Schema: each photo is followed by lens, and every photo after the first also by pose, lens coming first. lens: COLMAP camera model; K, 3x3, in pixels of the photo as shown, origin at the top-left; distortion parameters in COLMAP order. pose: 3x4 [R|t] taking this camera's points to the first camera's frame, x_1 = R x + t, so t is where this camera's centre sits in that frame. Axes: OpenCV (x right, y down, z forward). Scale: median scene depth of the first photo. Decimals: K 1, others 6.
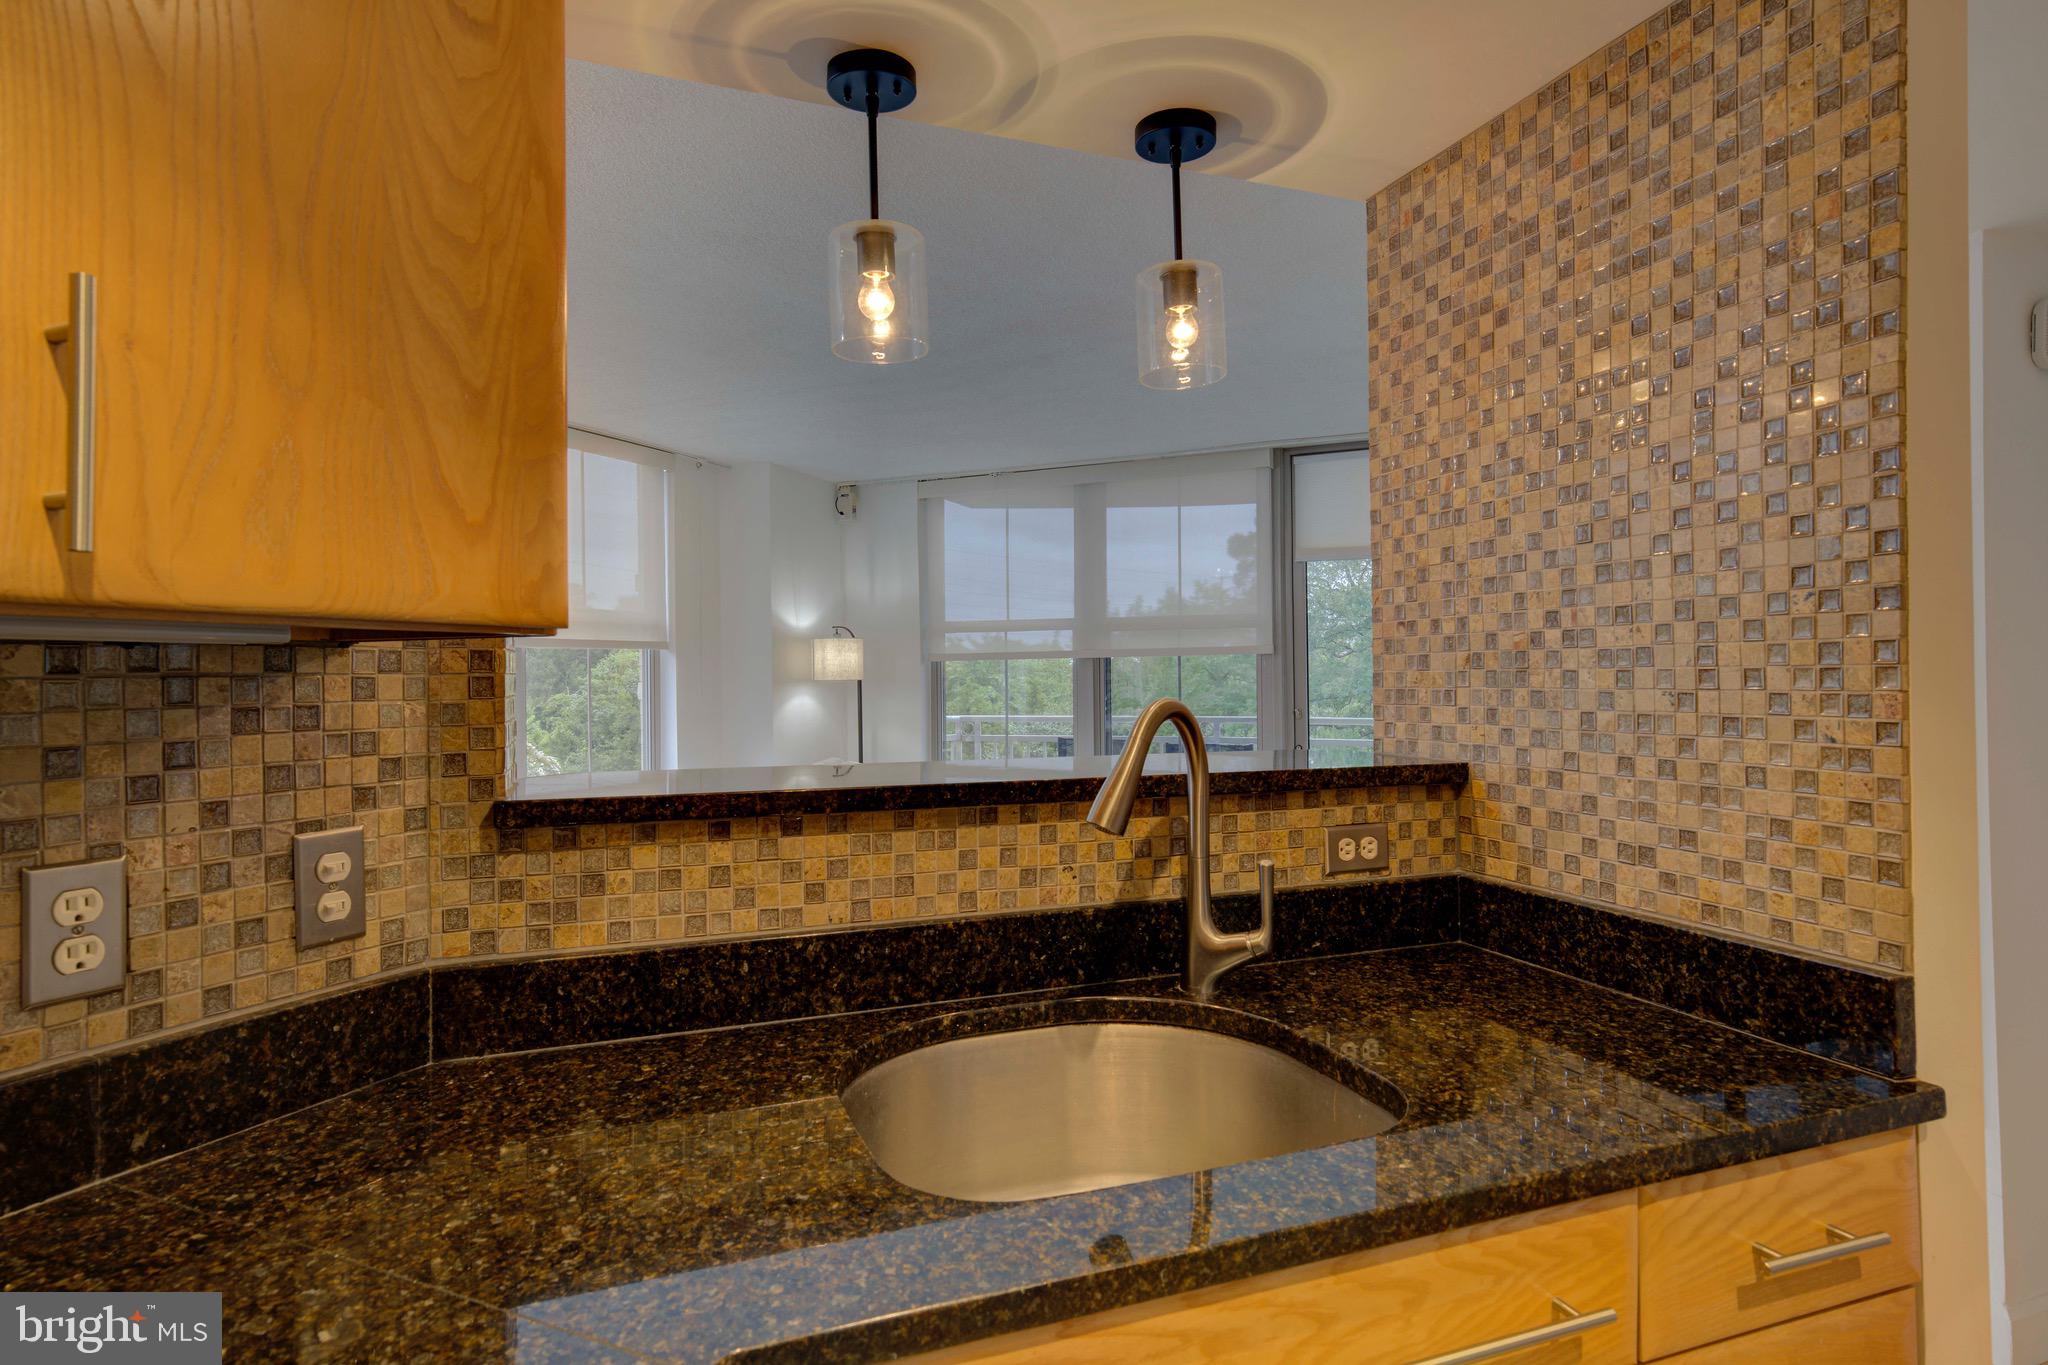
lens RADIAL K [[1097.5, 0, 1024.9], [0, 1097.5, 673.4], [0, 0, 1]] dist [0.013250, 0.001610]
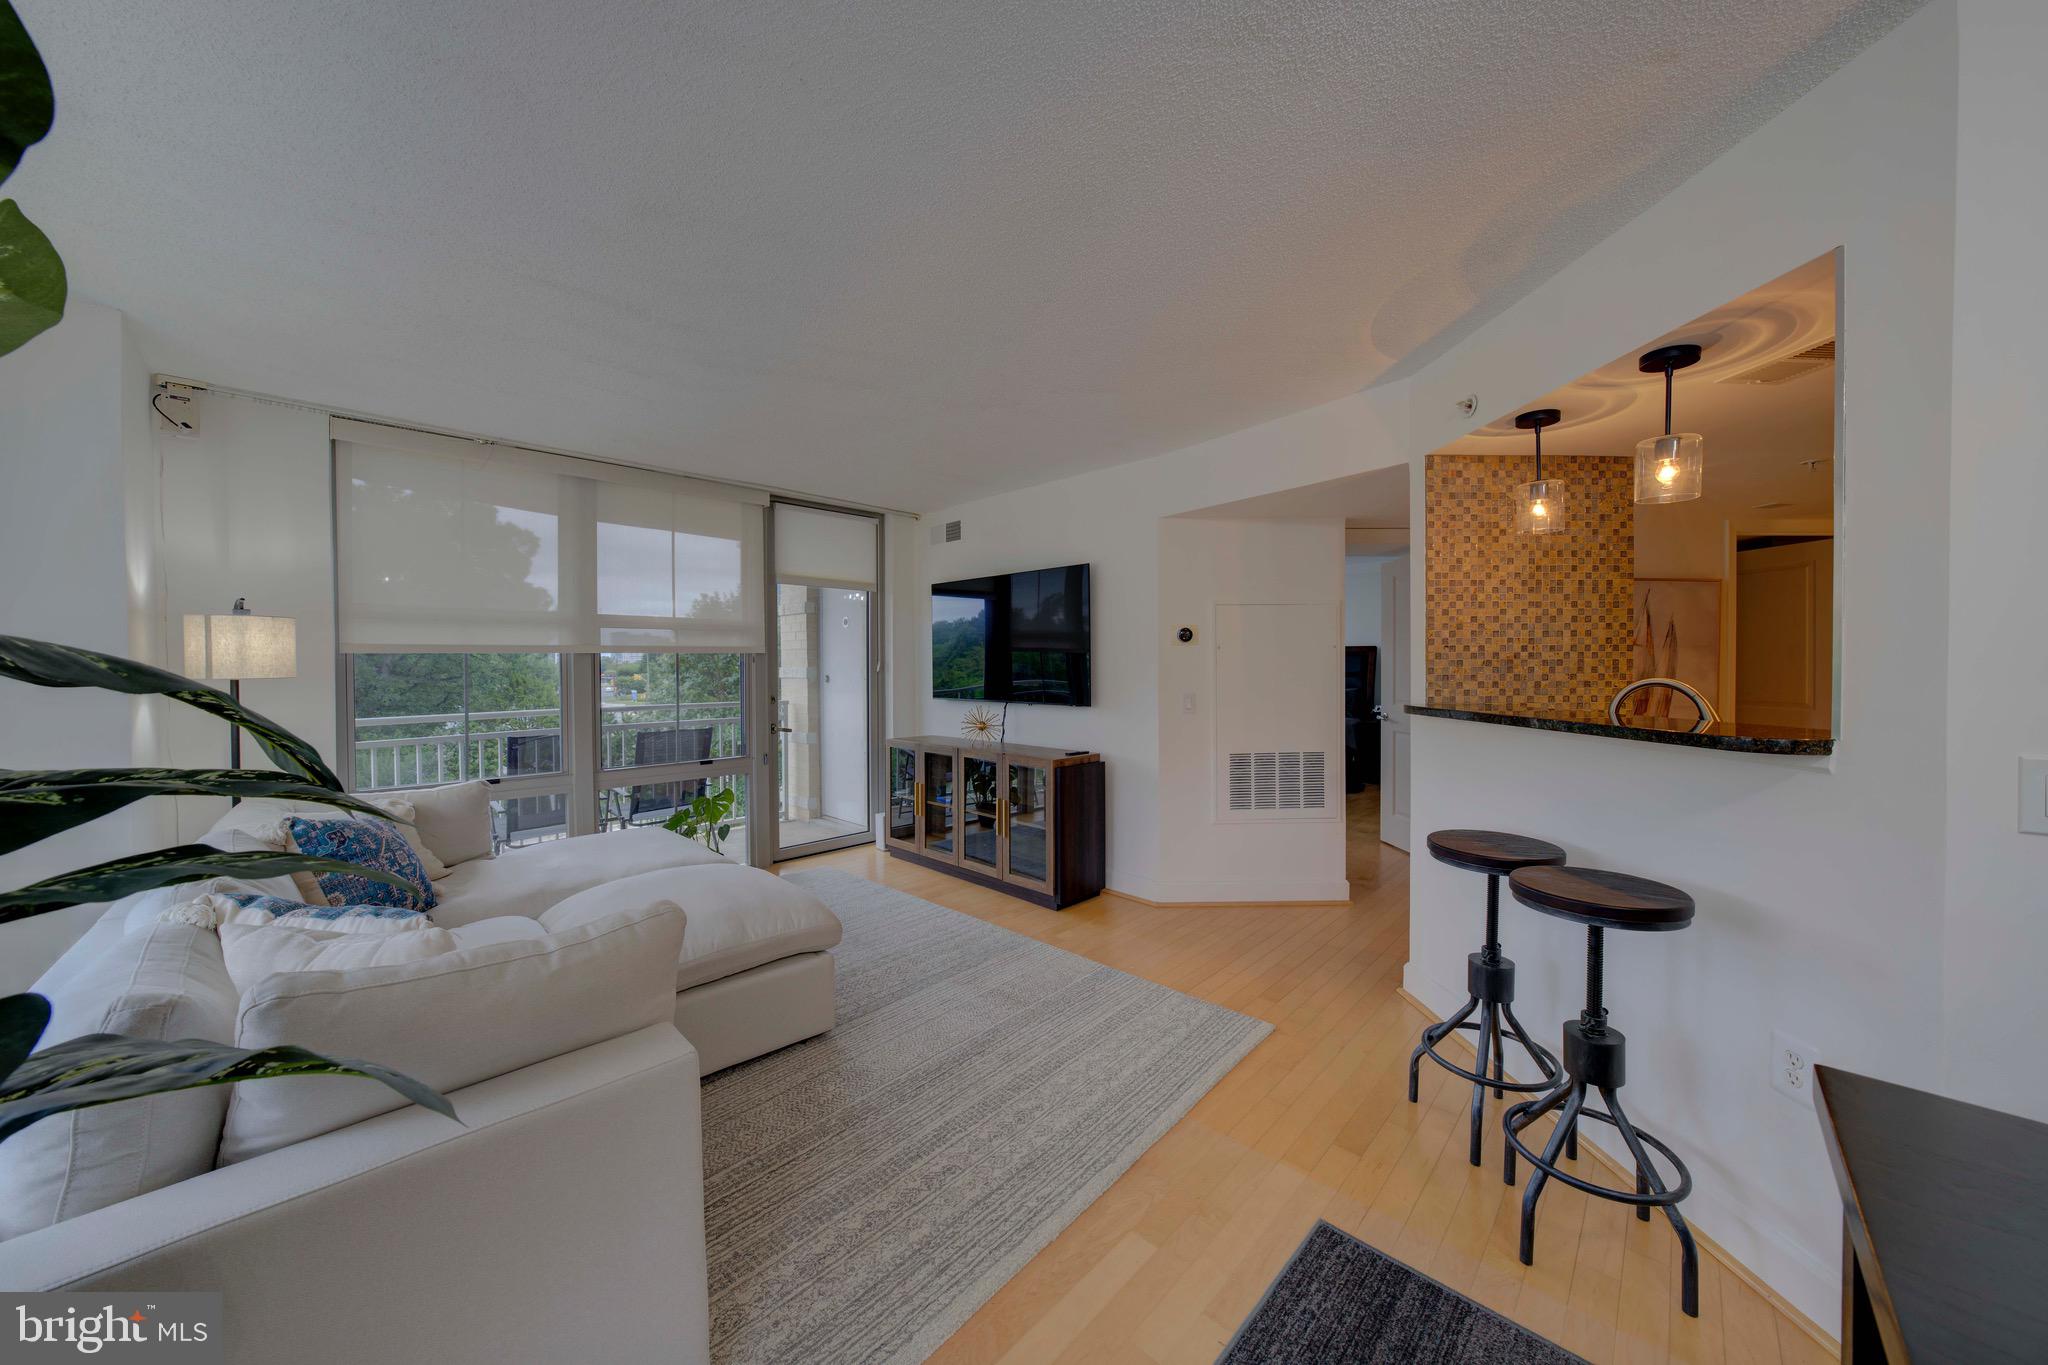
lens RADIAL K [[706.2, 0, 1022.5], [0, 706.2, 672.5], [0, 0, 1]] dist [-0.026321, 0.005306]
pose [[0.337505, -0.004652, 0.941312, -1.717716], [0.000025, 0.999988, 0.004933, 0.002218], [-0.941324, -0.001642, 0.337501, 1.720356]]
